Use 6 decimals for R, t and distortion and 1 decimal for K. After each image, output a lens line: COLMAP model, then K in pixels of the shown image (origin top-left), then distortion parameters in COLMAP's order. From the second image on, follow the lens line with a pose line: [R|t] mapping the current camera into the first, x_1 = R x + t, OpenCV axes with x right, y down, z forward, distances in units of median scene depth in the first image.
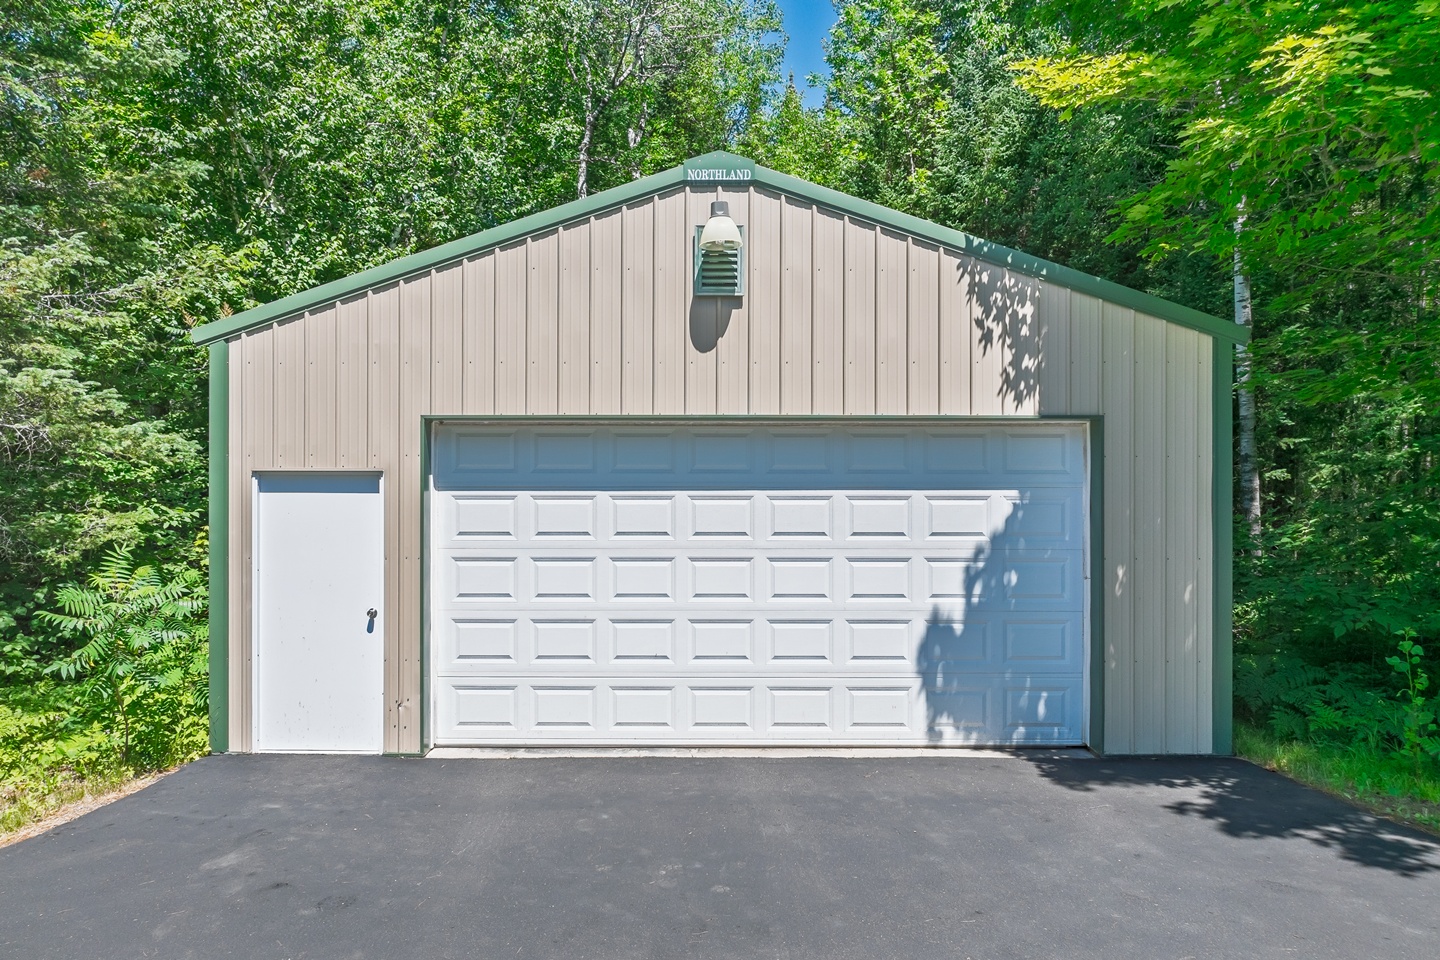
lens RADIAL K [[995.9, 0, 705.1], [0, 995.9, 484.0], [0, 0, 1]] dist [-0.028793, 0.035516]
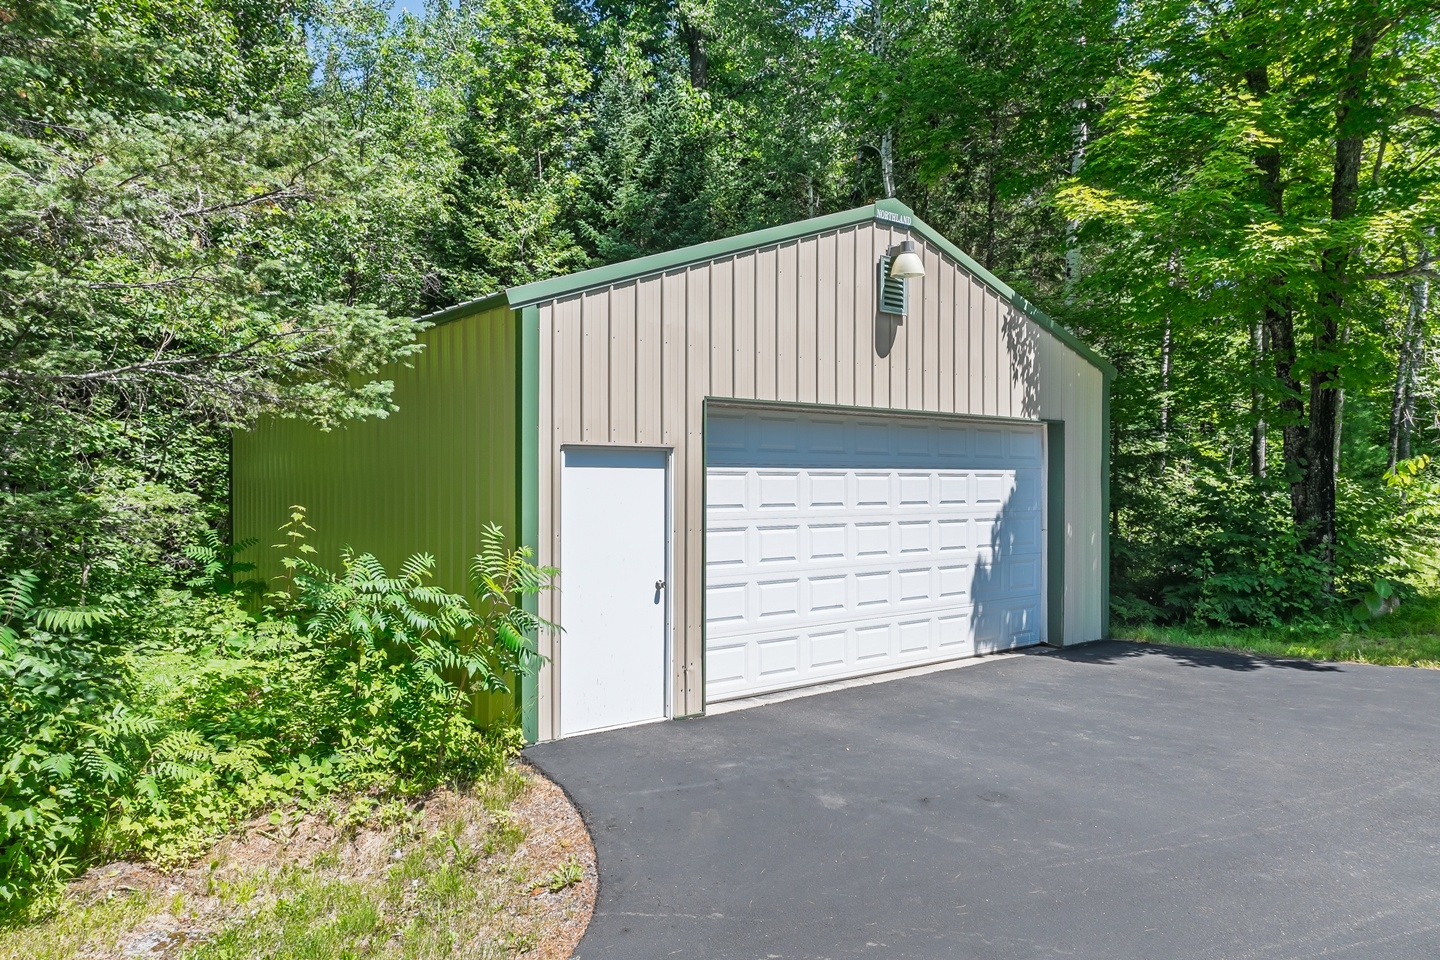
lens RADIAL K [[995.9, 0, 727.2], [0, 995.9, 470.8], [0, 0, 1]] dist [-0.028793, 0.035516]
pose [[0.774082, 0.007159, 0.633045, -0.940617], [-0.018418, 0.999767, 0.011216, -0.001850], [-0.632817, -0.020341, 0.774034, 0.156092]]
